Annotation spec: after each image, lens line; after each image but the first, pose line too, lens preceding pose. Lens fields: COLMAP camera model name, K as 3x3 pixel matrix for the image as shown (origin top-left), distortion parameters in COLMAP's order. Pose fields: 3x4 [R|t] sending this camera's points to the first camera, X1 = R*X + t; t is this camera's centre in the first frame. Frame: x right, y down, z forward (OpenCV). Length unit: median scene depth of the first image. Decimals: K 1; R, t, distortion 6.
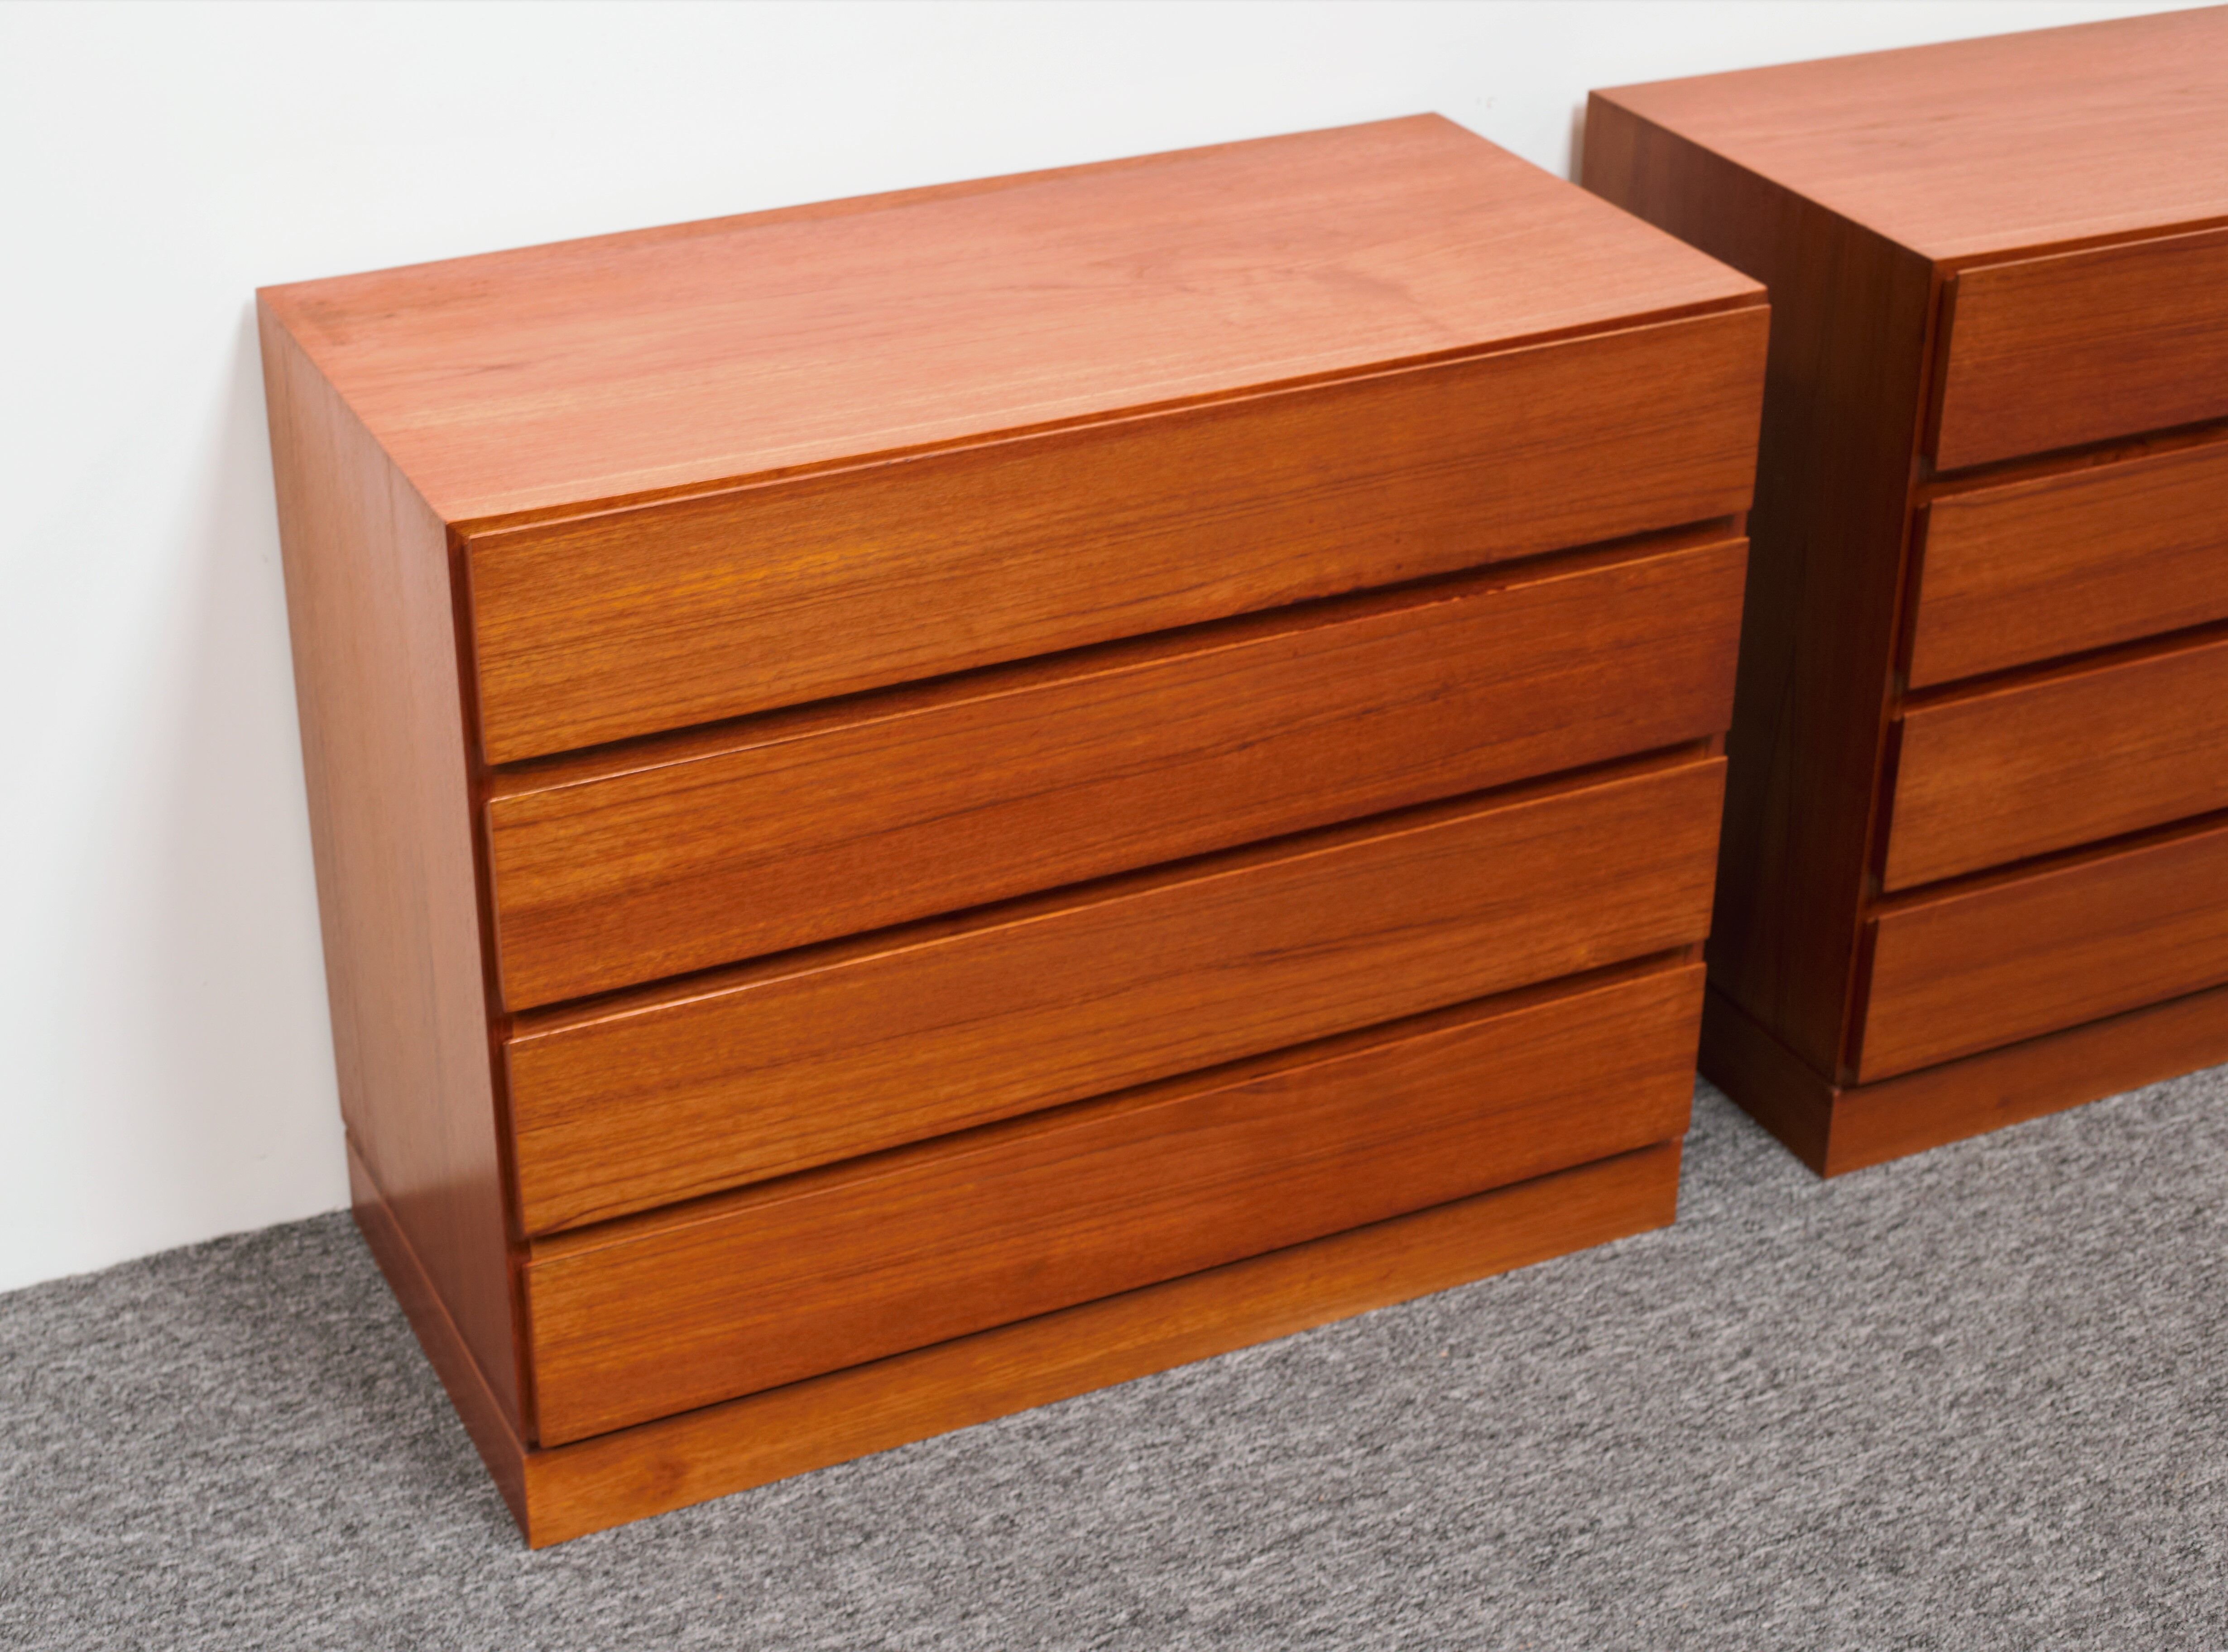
lens RADIAL K [[3676.2, 0, 969.0], [0, 3676.2, 821.3], [0, 0, 1]] dist [-0.107058, 0.000000]
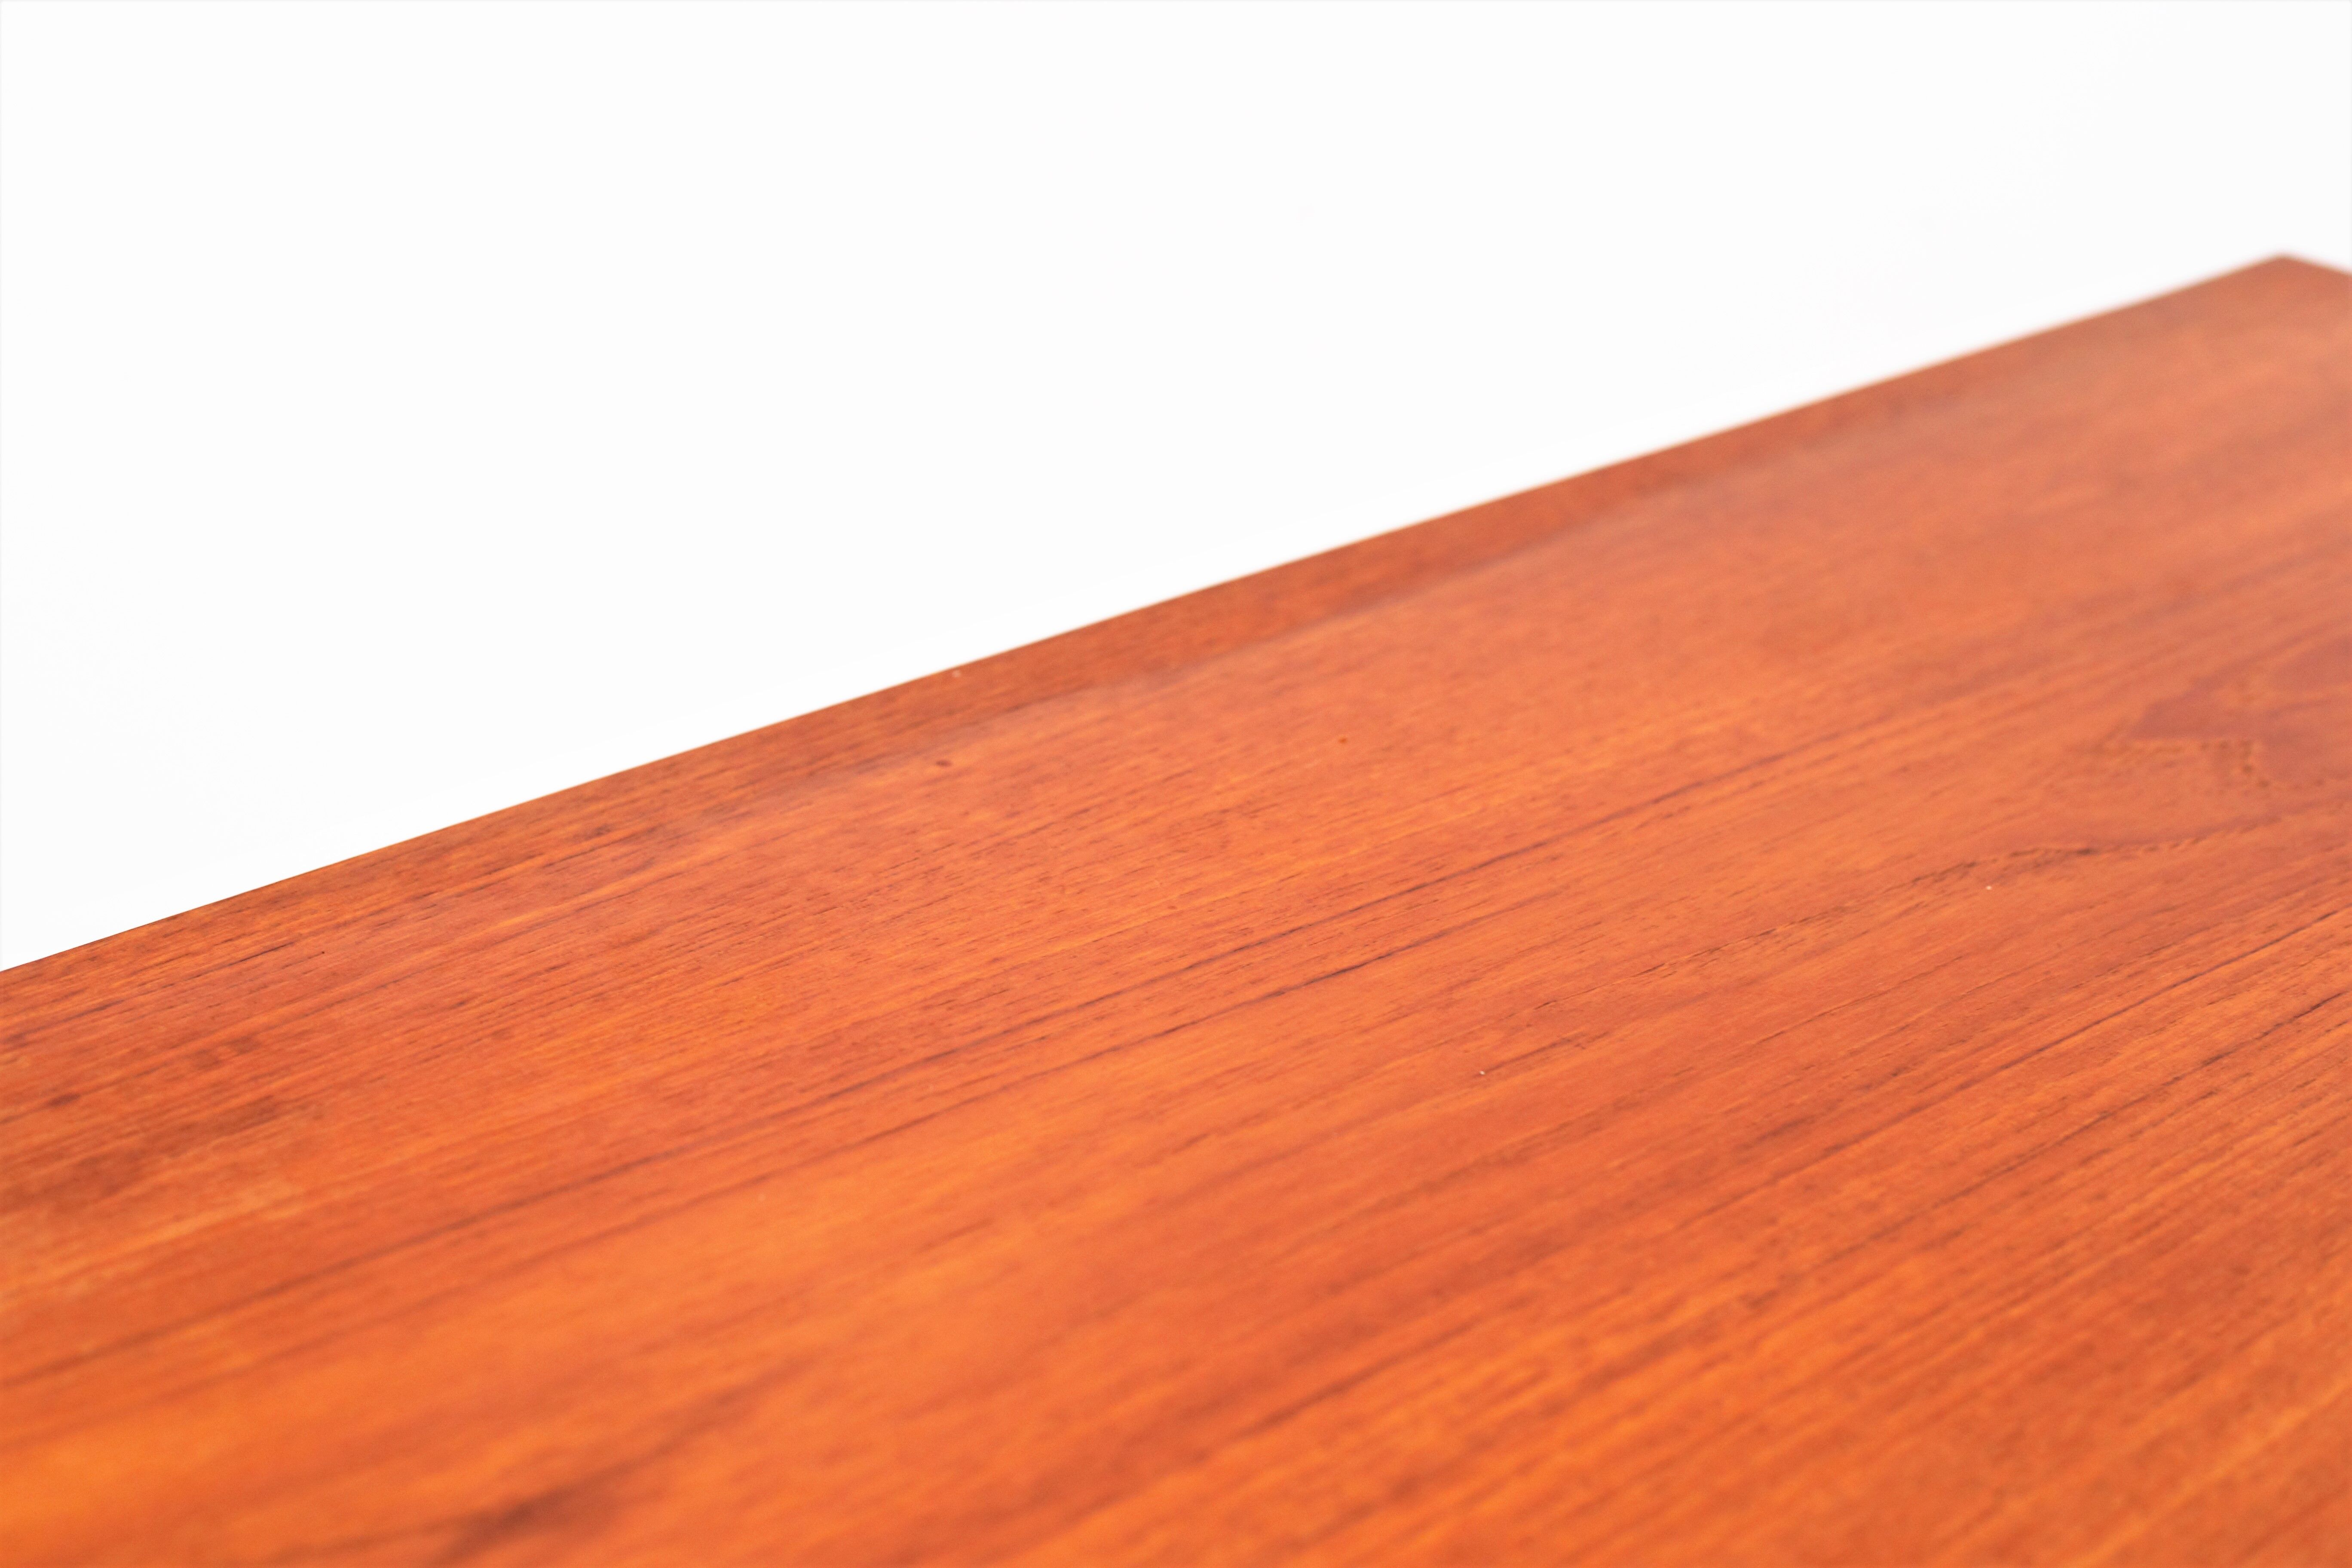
lens RADIAL K [[3520.2, 0, 1159.3], [0, 3520.2, 800.9], [0, 0, 1]] dist [-0.103333, 0.000000]
pose [[0.952589, -0.101303, 0.286899, -0.137713], [0.115509, 0.992759, -0.032984, -0.146516], [-0.281480, 0.064560, 0.957393, 0.714316]]
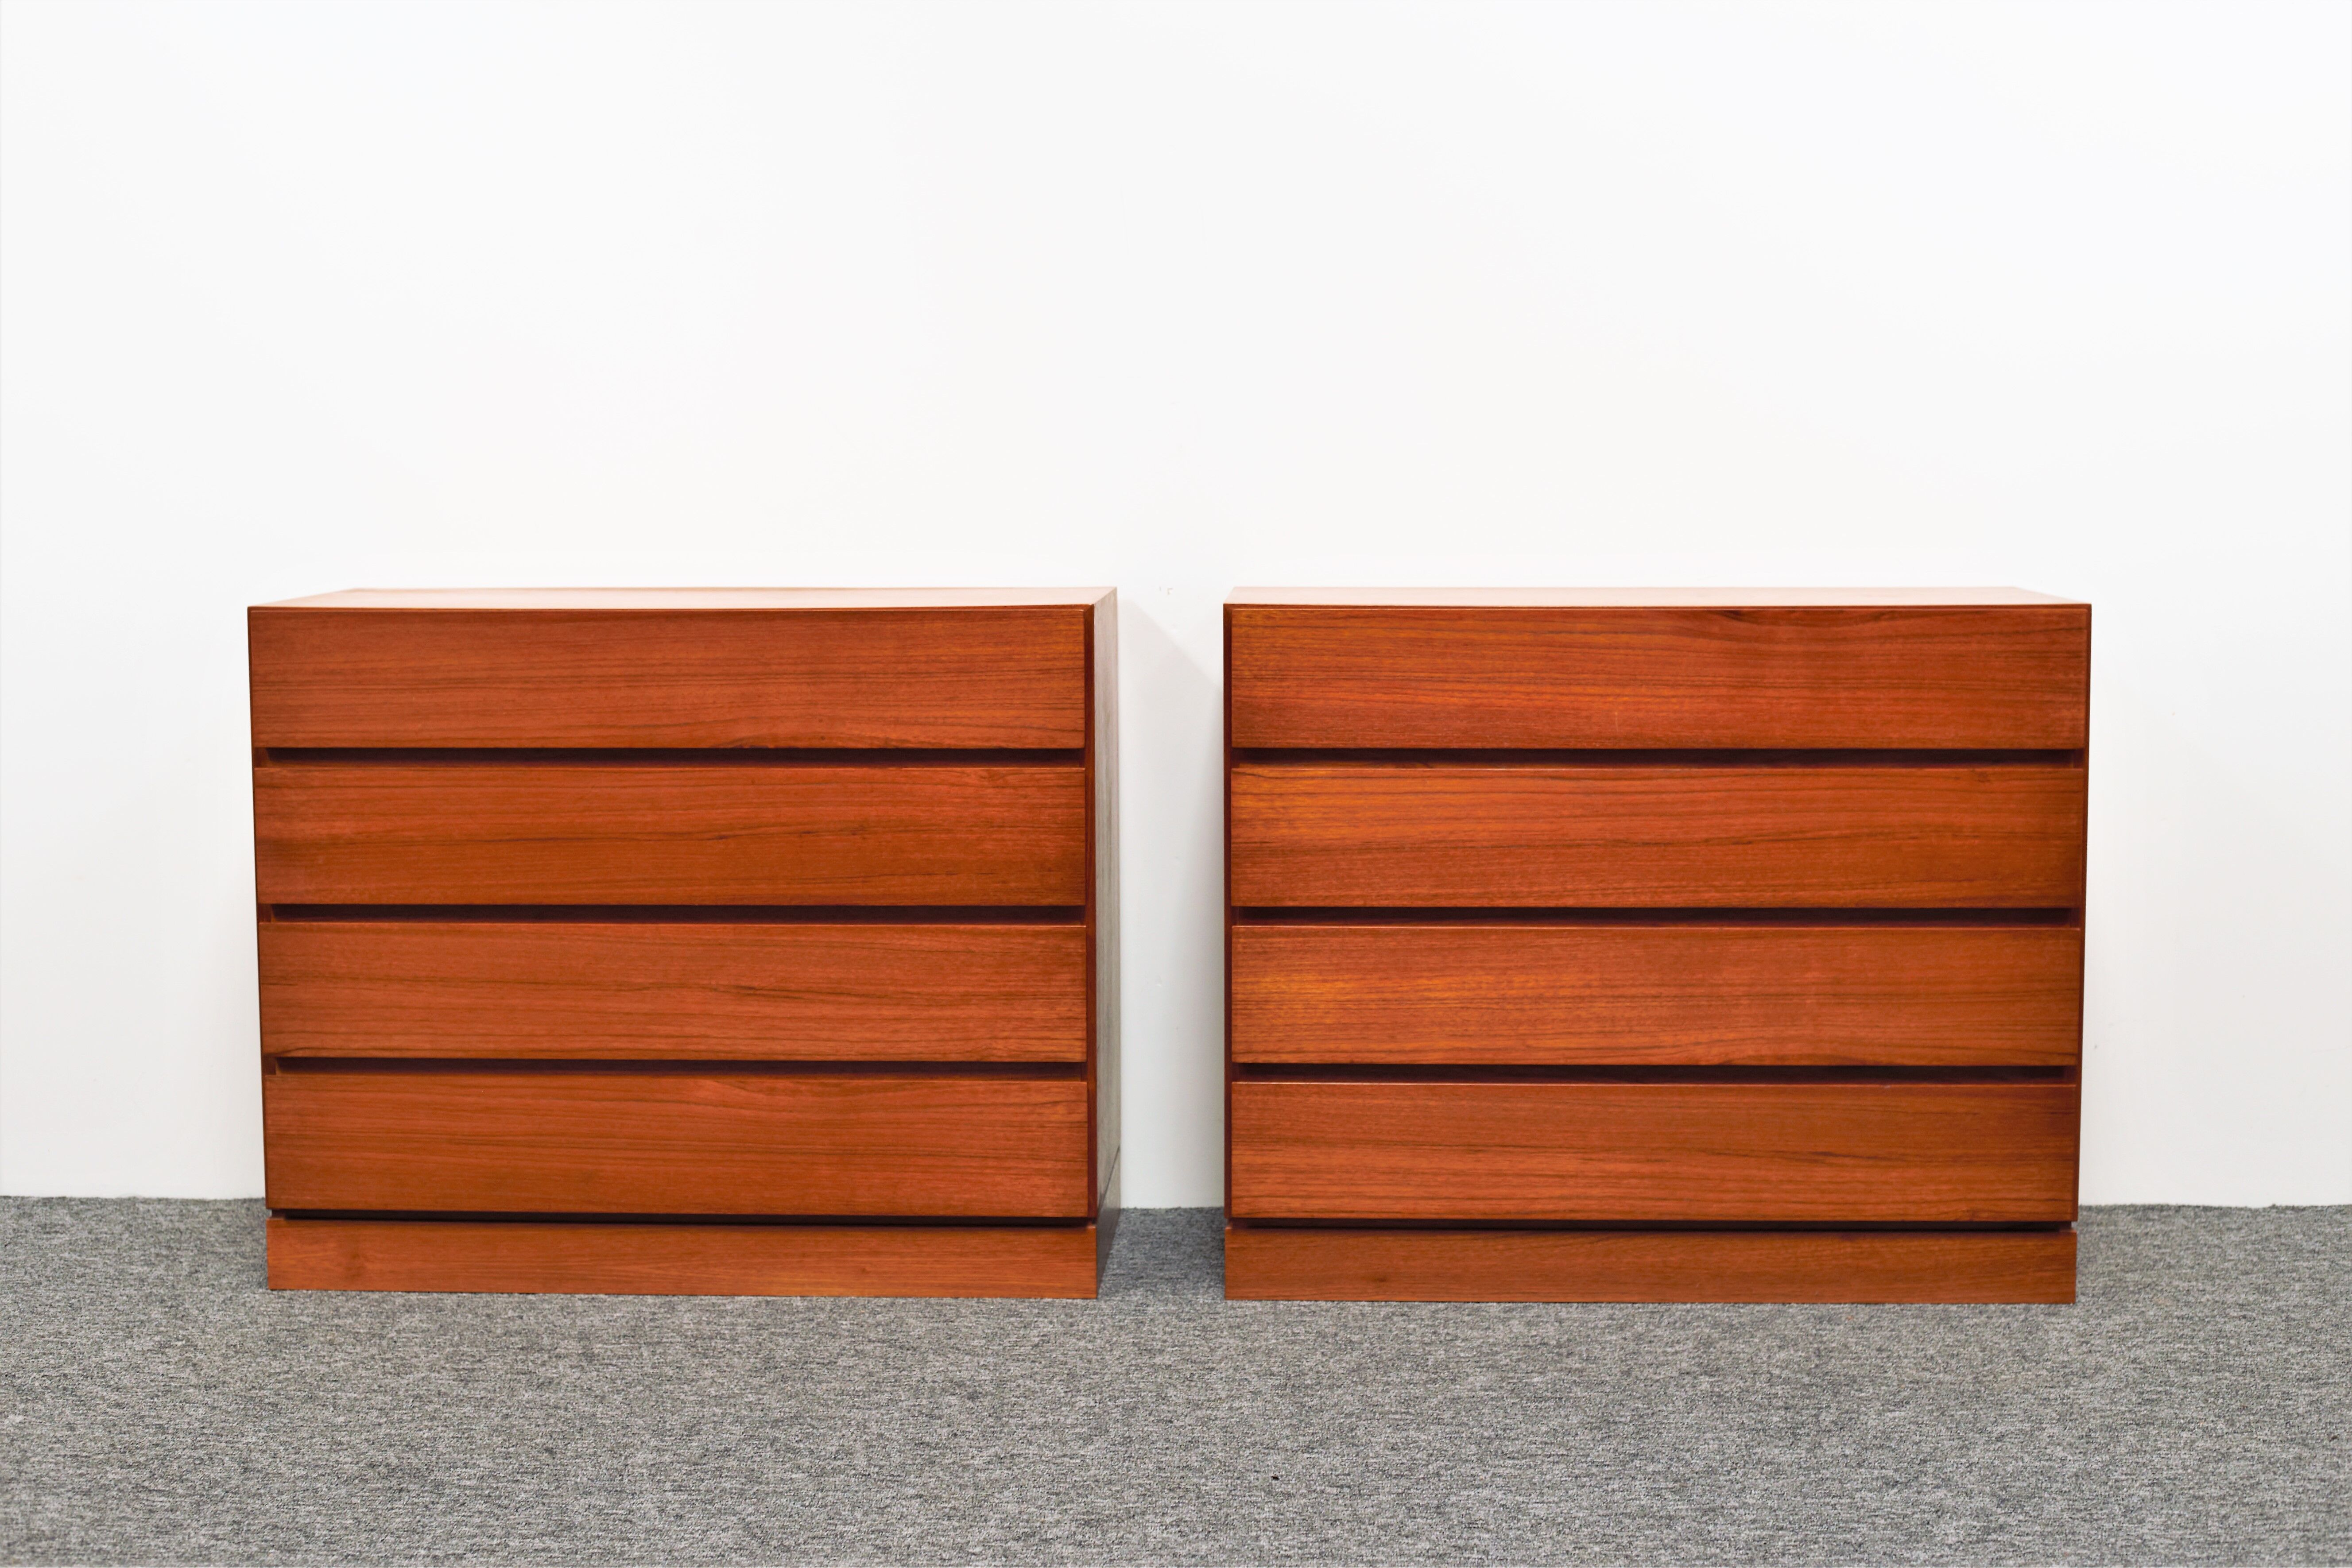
lens RADIAL K [[3520.0, 0, 1124.5], [0, 3520.0, 743.7], [0, 0, 1]] dist [-0.103333, 0.000000]
pose [[0.888431, 0.042509, -0.457038, 0.909319], [-0.218584, 0.914735, -0.339825, 0.416354], [0.403623, 0.401812, 0.821970, -0.223923]]
